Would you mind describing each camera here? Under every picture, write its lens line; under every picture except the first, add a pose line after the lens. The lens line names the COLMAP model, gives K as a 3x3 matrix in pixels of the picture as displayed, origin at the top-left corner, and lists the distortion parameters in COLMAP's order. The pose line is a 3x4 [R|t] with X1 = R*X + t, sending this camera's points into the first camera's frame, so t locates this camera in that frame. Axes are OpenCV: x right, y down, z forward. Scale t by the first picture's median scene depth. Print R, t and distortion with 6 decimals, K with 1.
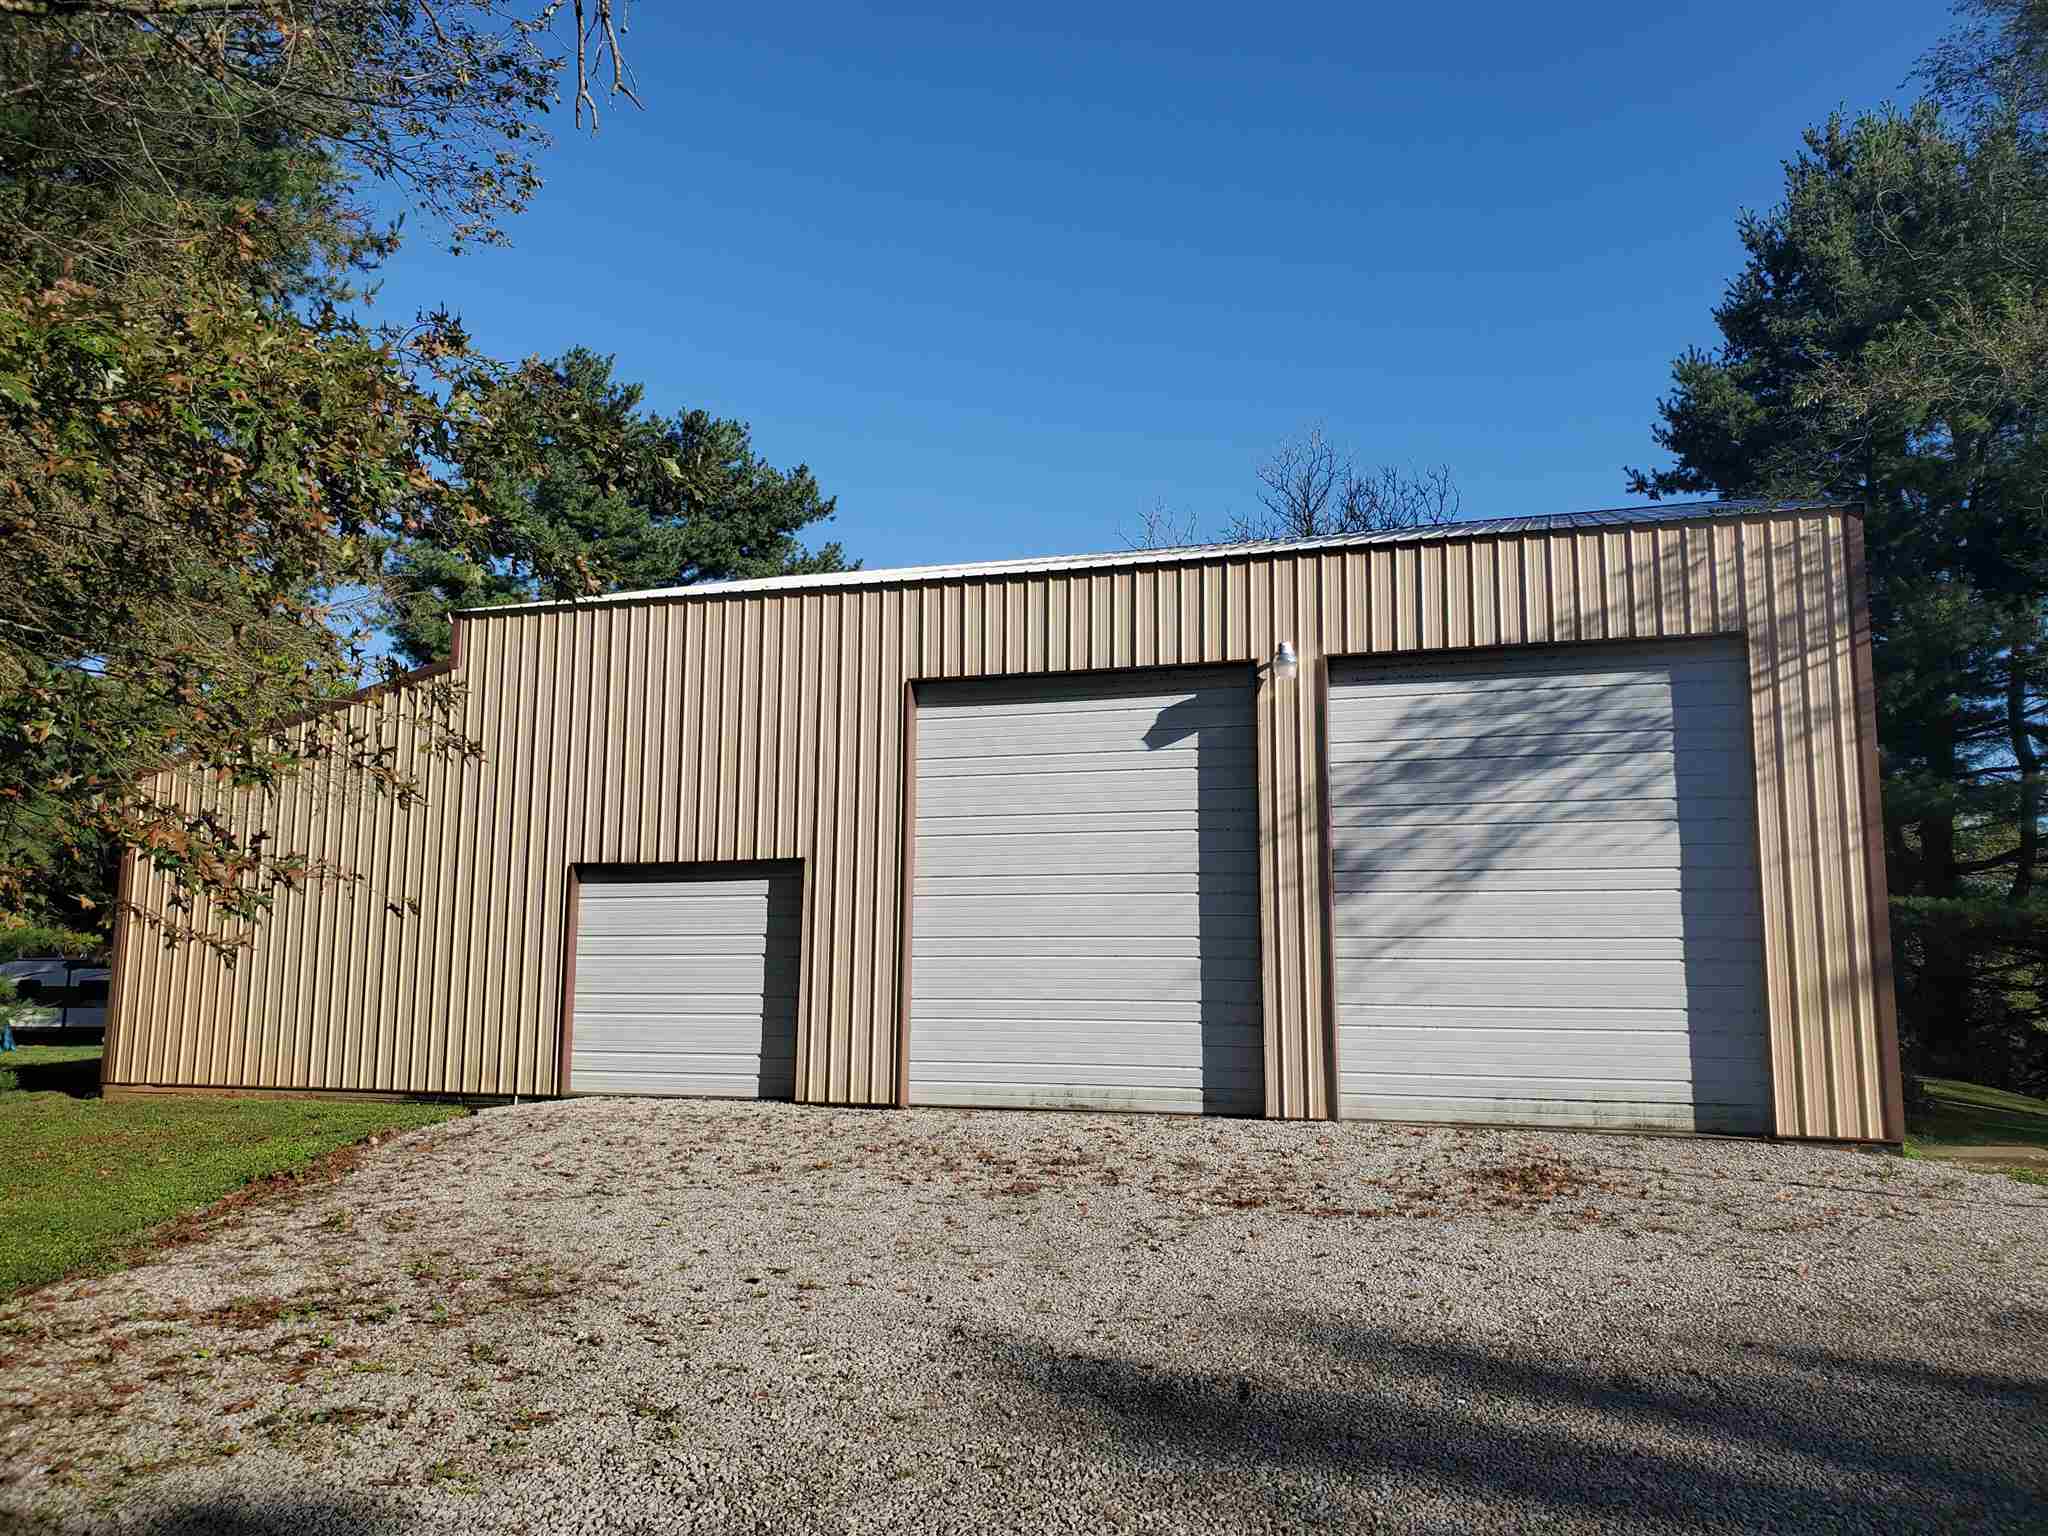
lens RADIAL K [[1634.0, 0, 1027.1], [0, 1634.0, 765.3], [0, 0, 1]] dist [-0.010688, 0.087524]
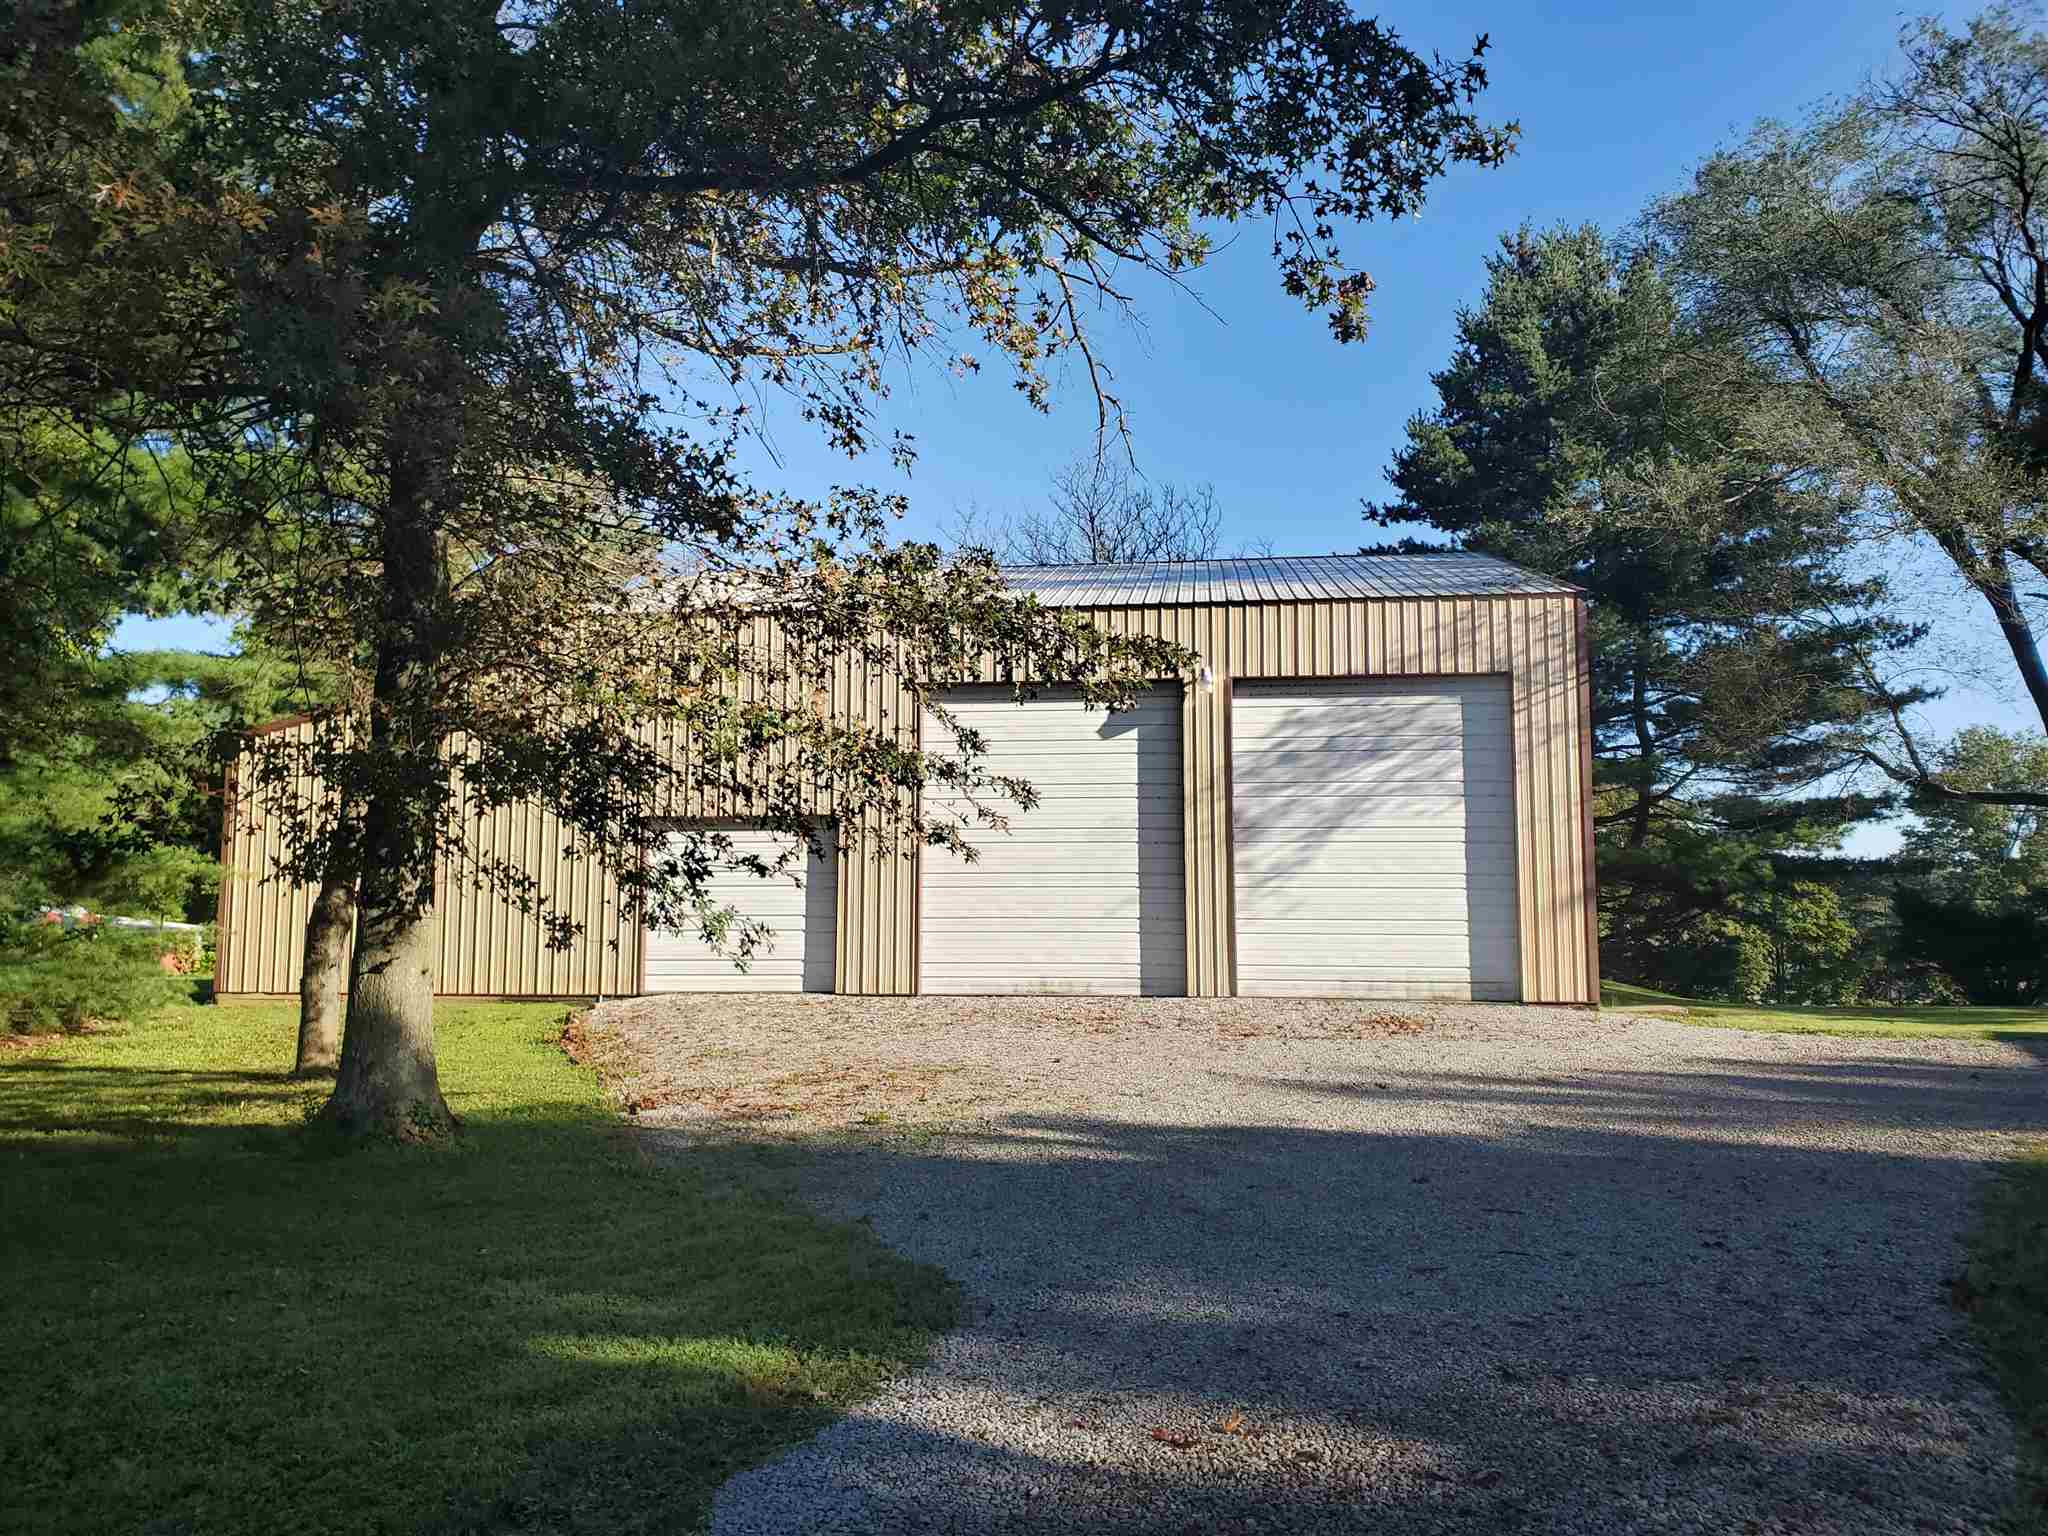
lens RADIAL K [[1573.1, 0, 1011.6], [0, 1573.1, 779.6], [0, 0, 1]] dist [0.060242, -0.036886]
pose [[0.983052, 0.011356, 0.182976, -0.265225], [-0.019421, 0.998914, 0.042341, -0.033147], [-0.182296, -0.045177, 0.982205, -0.335457]]
